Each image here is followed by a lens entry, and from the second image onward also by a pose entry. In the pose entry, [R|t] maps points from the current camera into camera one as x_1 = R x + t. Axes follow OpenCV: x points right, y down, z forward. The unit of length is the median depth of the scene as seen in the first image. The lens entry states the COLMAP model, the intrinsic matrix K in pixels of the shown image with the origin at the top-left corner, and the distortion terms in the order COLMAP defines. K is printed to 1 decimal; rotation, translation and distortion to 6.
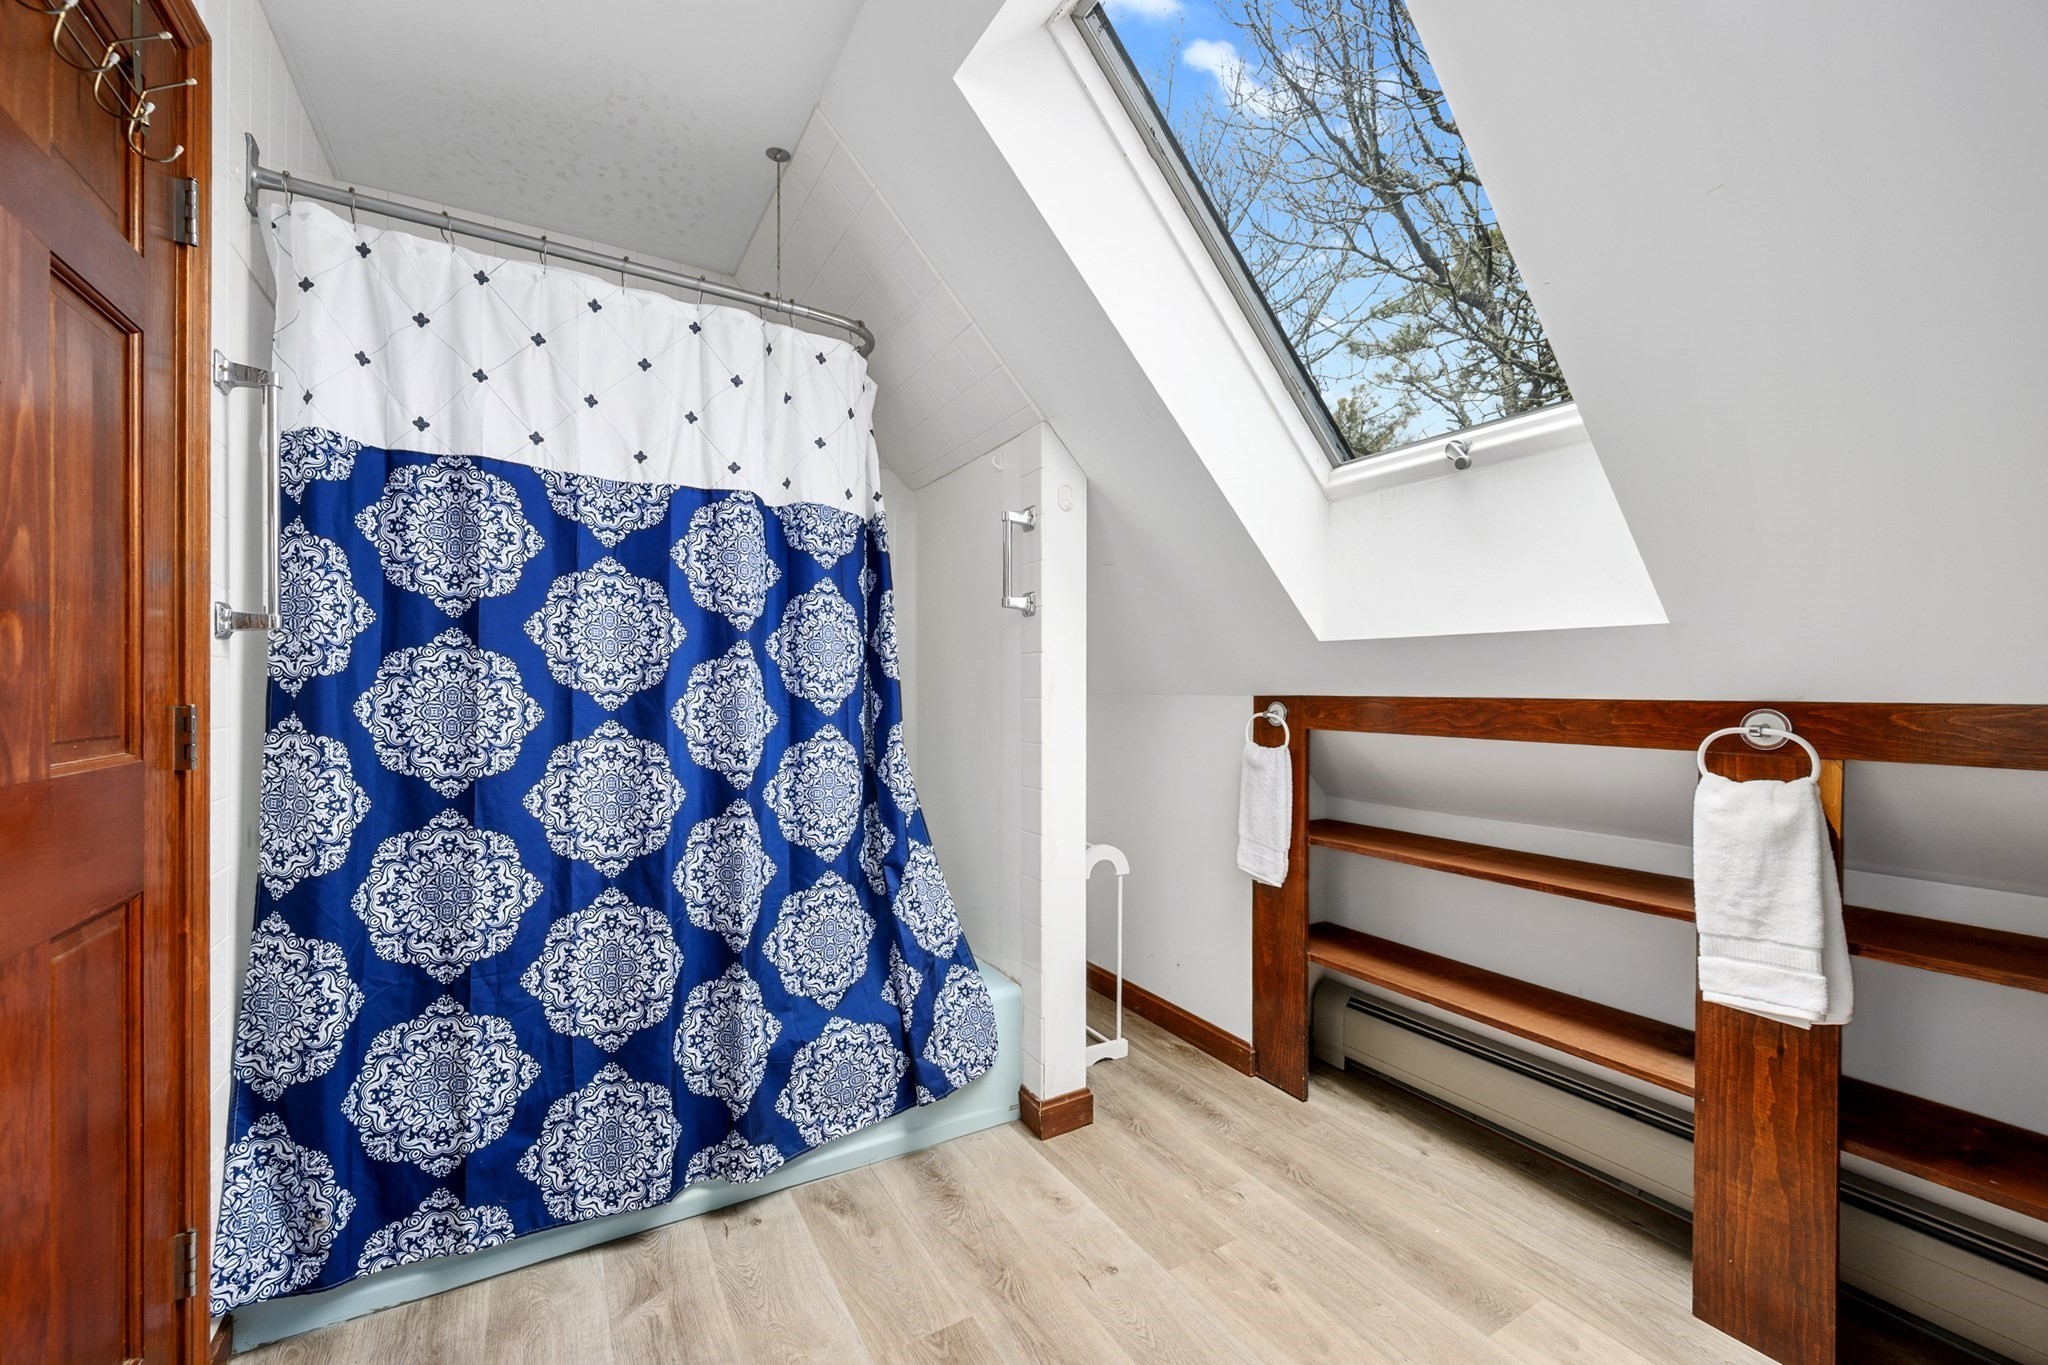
lens RADIAL K [[817.8, 0, 1017.8], [0, 817.8, 687.6], [0, 0, 1]] dist [0.000977, 0.000028]
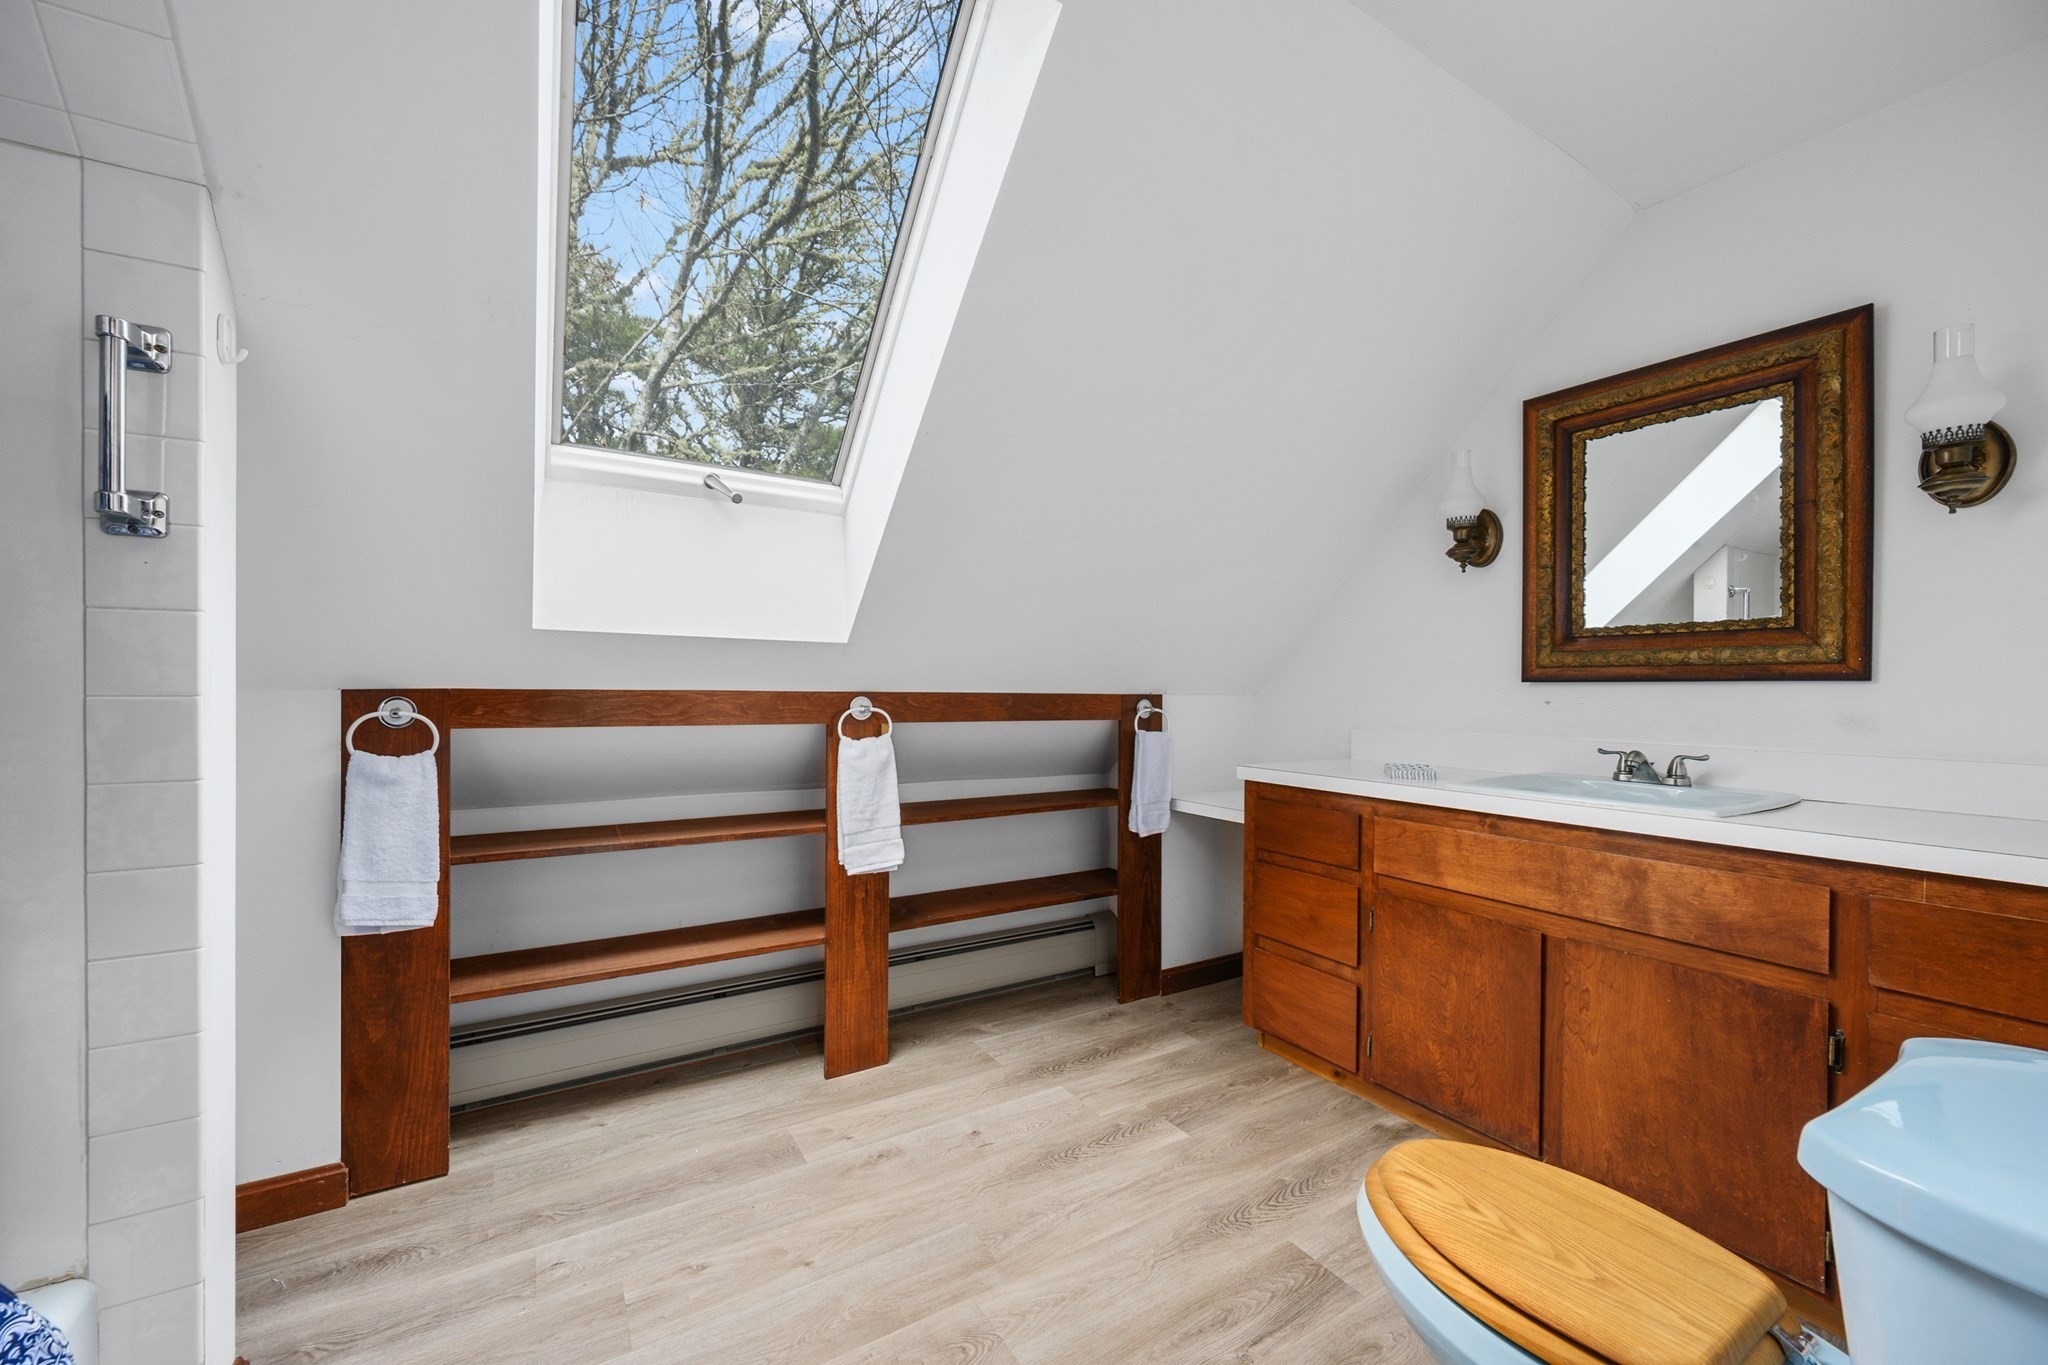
lens RADIAL K [[817.8, 0, 1020.9], [0, 817.8, 689.3], [0, 0, 1]] dist [0.000977, 0.000028]
pose [[-0.027564, -0.005179, 0.999607, -0.622944], [-0.011042, 0.999927, 0.004876, -0.000460], [-0.999559, -0.010903, -0.027619, 0.551387]]
